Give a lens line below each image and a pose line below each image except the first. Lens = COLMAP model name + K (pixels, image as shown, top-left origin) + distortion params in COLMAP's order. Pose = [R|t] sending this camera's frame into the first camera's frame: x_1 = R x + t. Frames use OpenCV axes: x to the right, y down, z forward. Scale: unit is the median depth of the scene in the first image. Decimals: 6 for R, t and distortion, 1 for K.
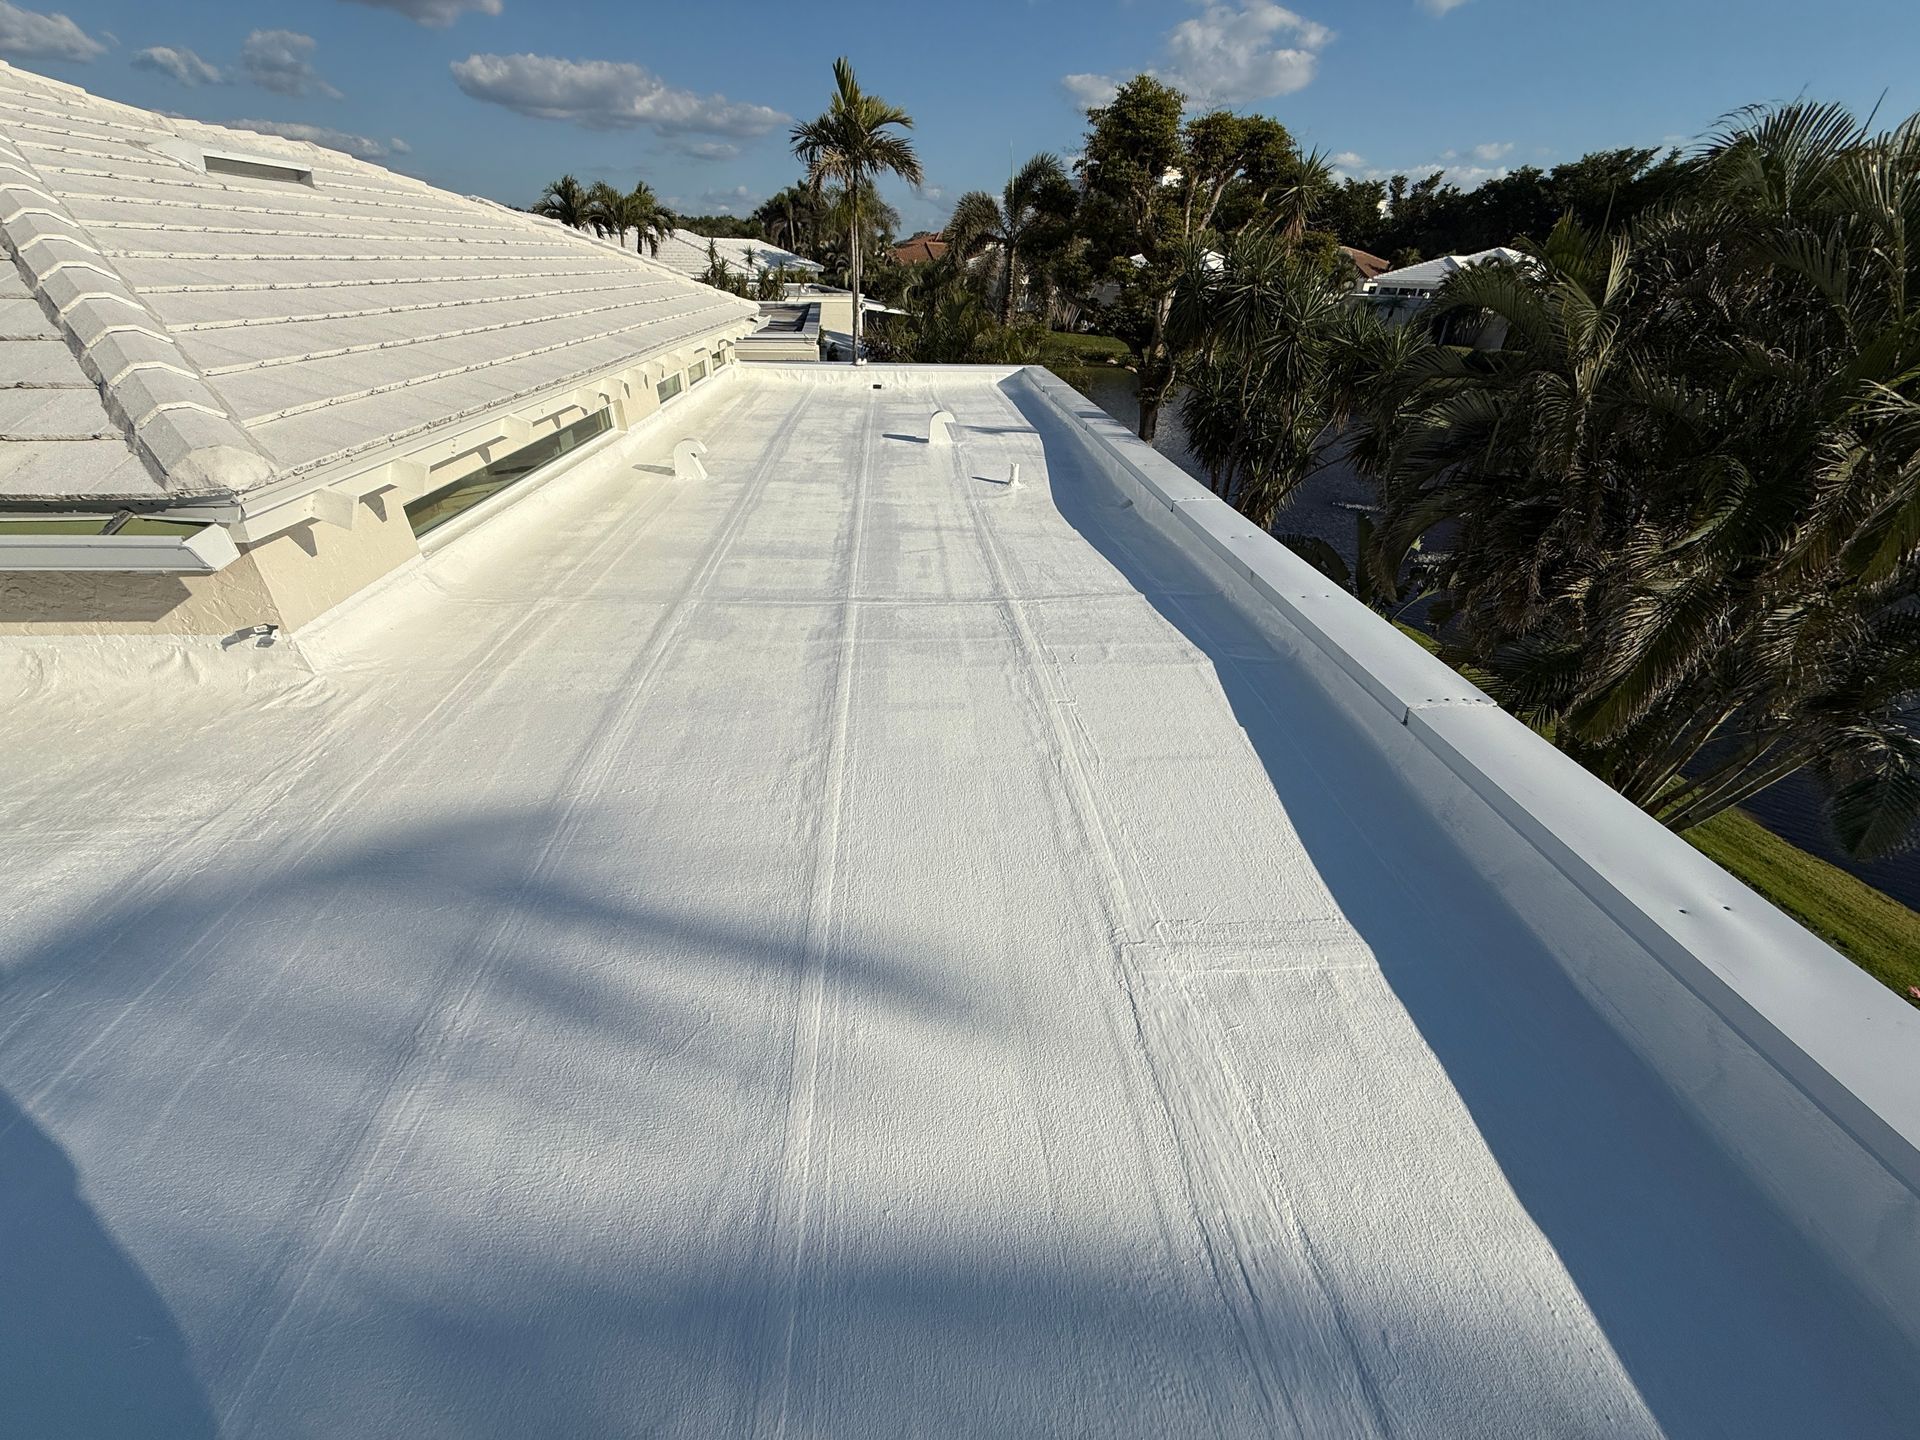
lens RADIAL K [[764.6, 0, 955.3], [0, 764.6, 719.2], [0, 0, 1]] dist [0.000195, -0.000689]
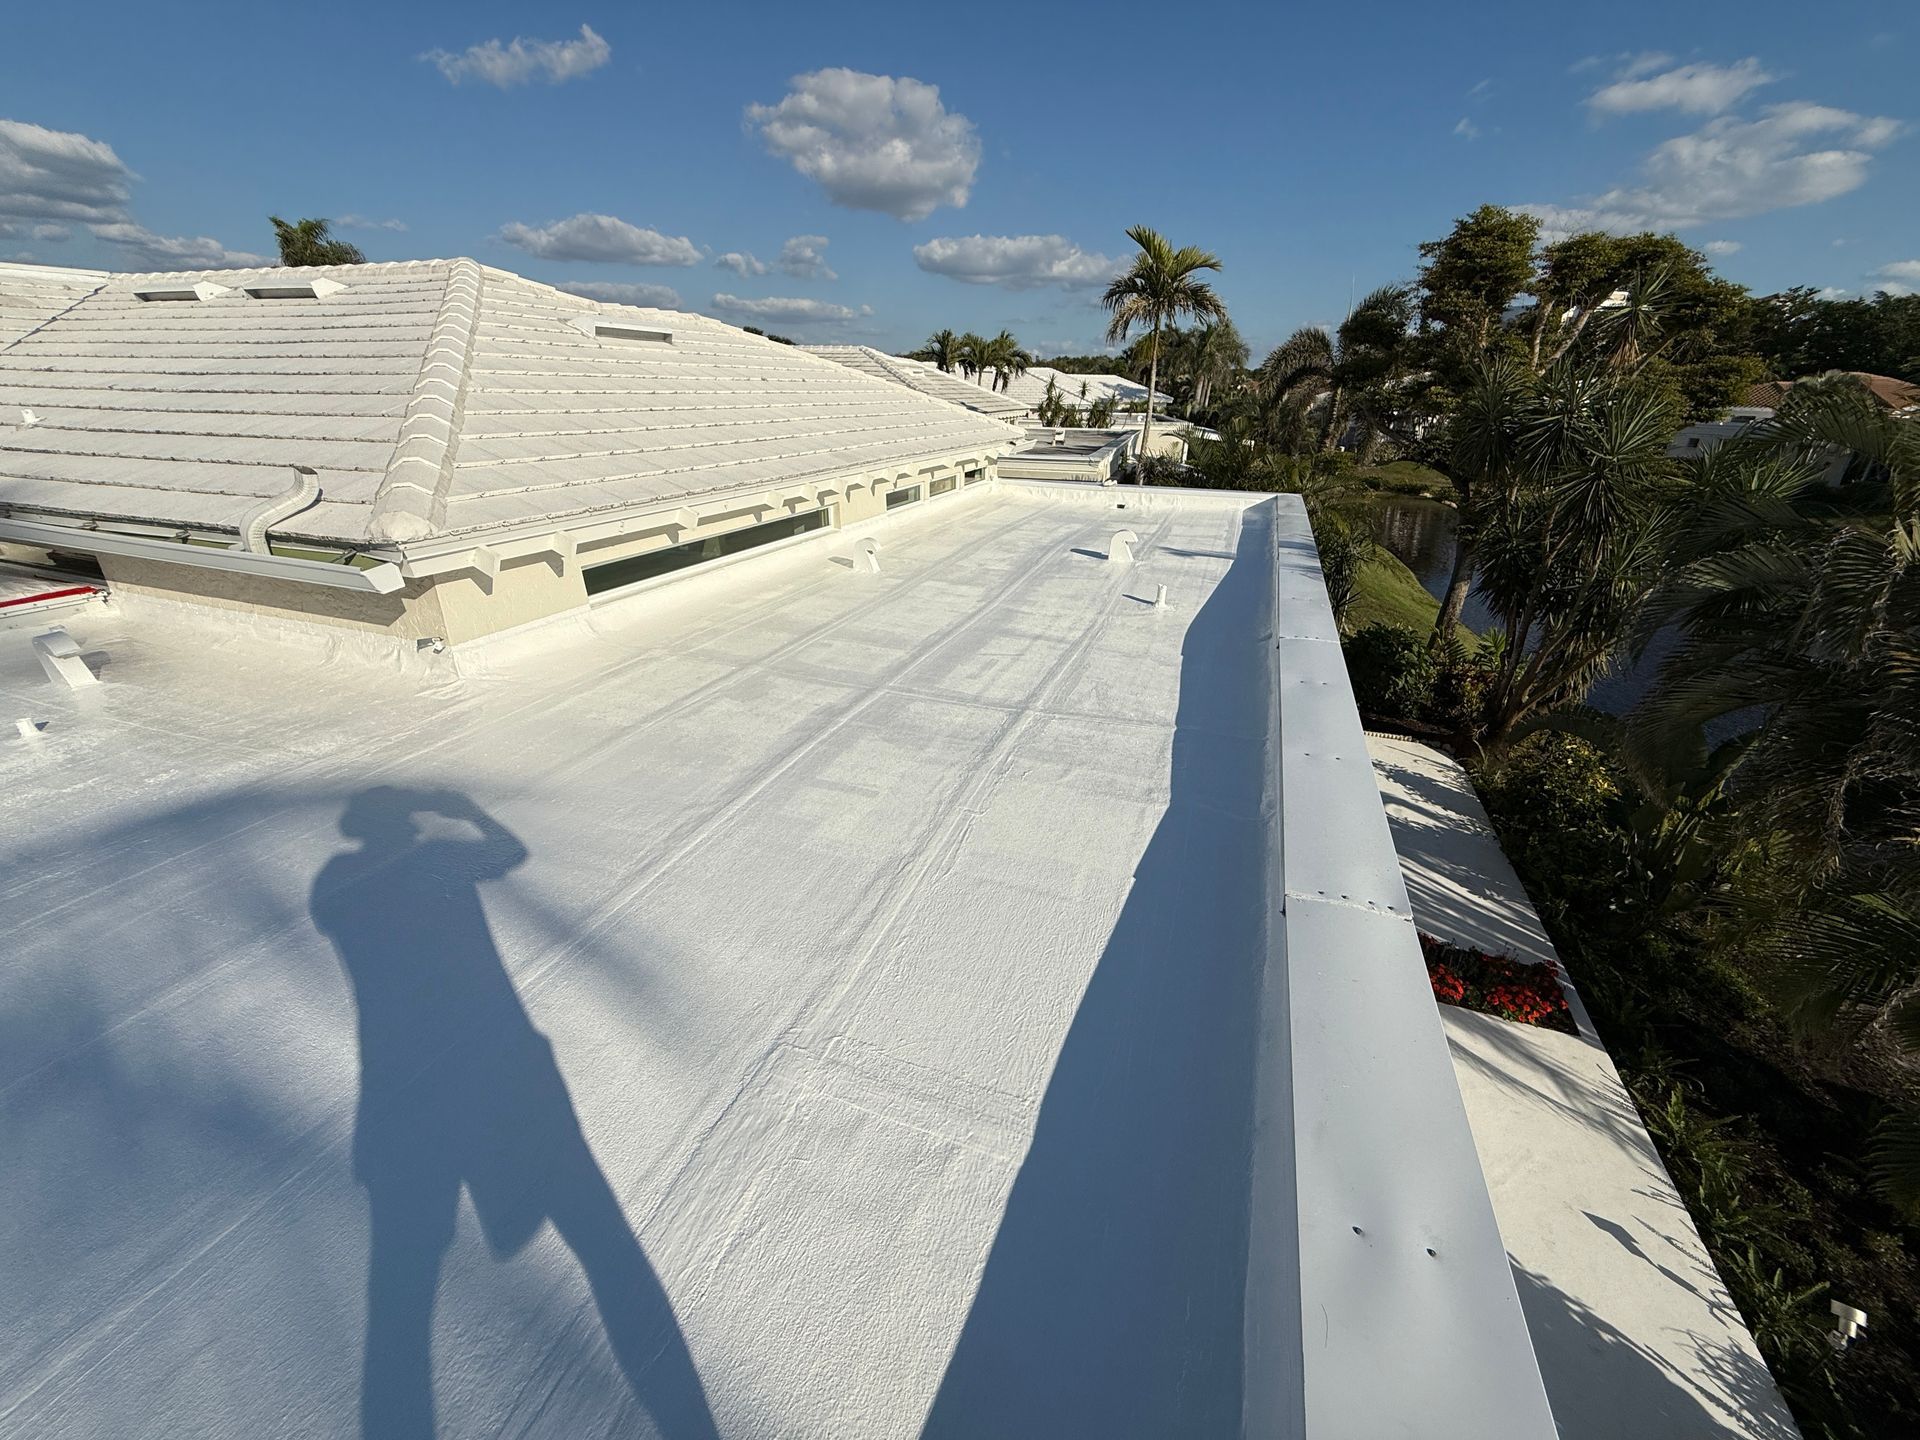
lens RADIAL K [[764.6, 0, 955.3], [0, 764.6, 719.2], [0, 0, 1]] dist [0.000195, -0.000689]
pose [[0.909999, 0.157513, -0.383524, 0.318483], [-0.208616, 0.973350, -0.095235, -0.026573], [0.358302, 0.166673, 0.918607, 0.050424]]
